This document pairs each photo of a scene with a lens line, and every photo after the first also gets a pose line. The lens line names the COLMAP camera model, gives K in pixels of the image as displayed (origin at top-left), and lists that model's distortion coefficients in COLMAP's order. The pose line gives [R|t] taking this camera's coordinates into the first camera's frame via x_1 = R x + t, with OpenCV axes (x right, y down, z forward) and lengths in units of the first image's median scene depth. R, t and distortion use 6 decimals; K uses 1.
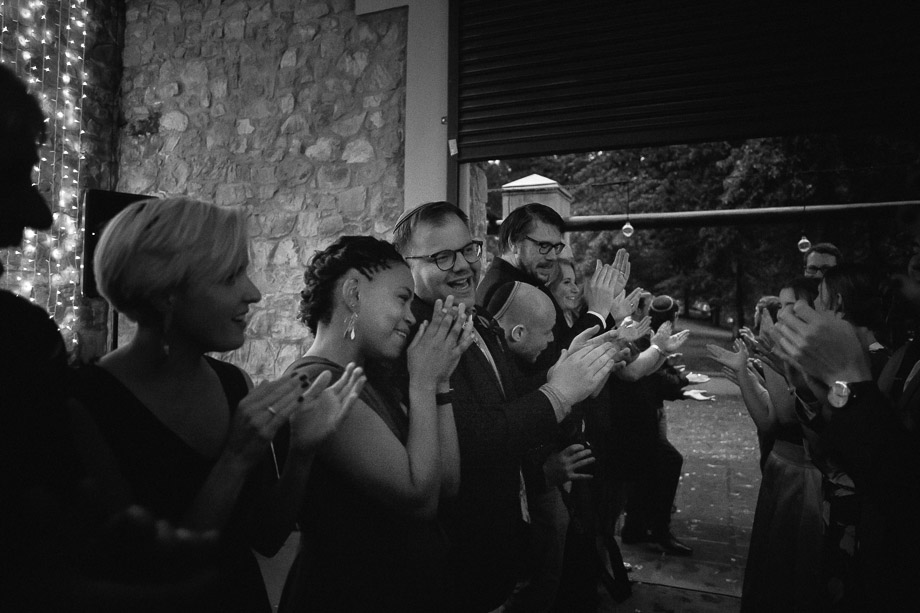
lens RADIAL K [[664.4, 0, 461.1], [0, 664.4, 305.4], [0, 0, 1]] dist [-0.046597, 0.032627]
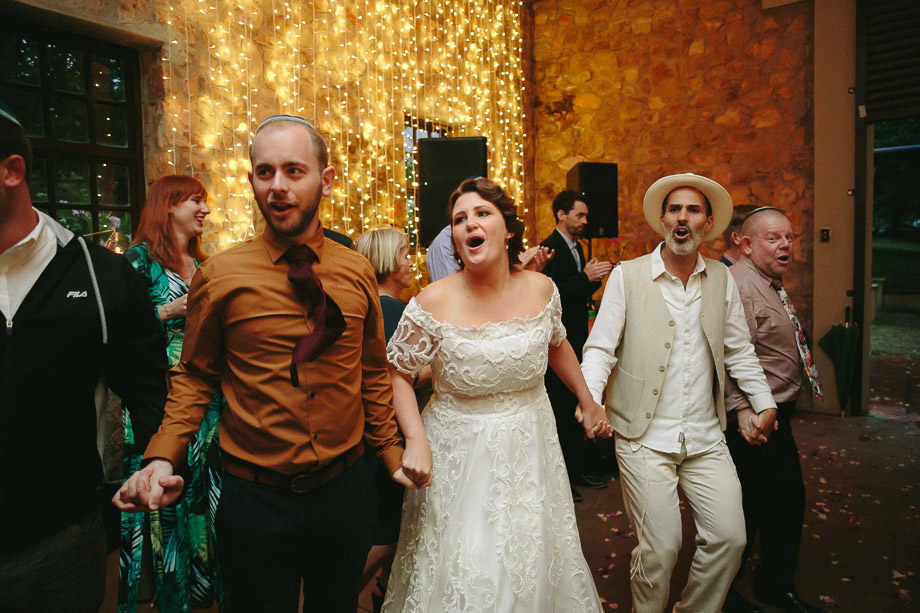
lens RADIAL K [[664.4, 0, 461.1], [0, 664.4, 304.8], [0, 0, 1]] dist [-0.046597, 0.032627]
pose [[0.966417, -0.017039, -0.256412, -0.370033], [0.043018, 0.994446, 0.096053, -0.015288], [0.253351, -0.103858, 0.961783, -0.392718]]
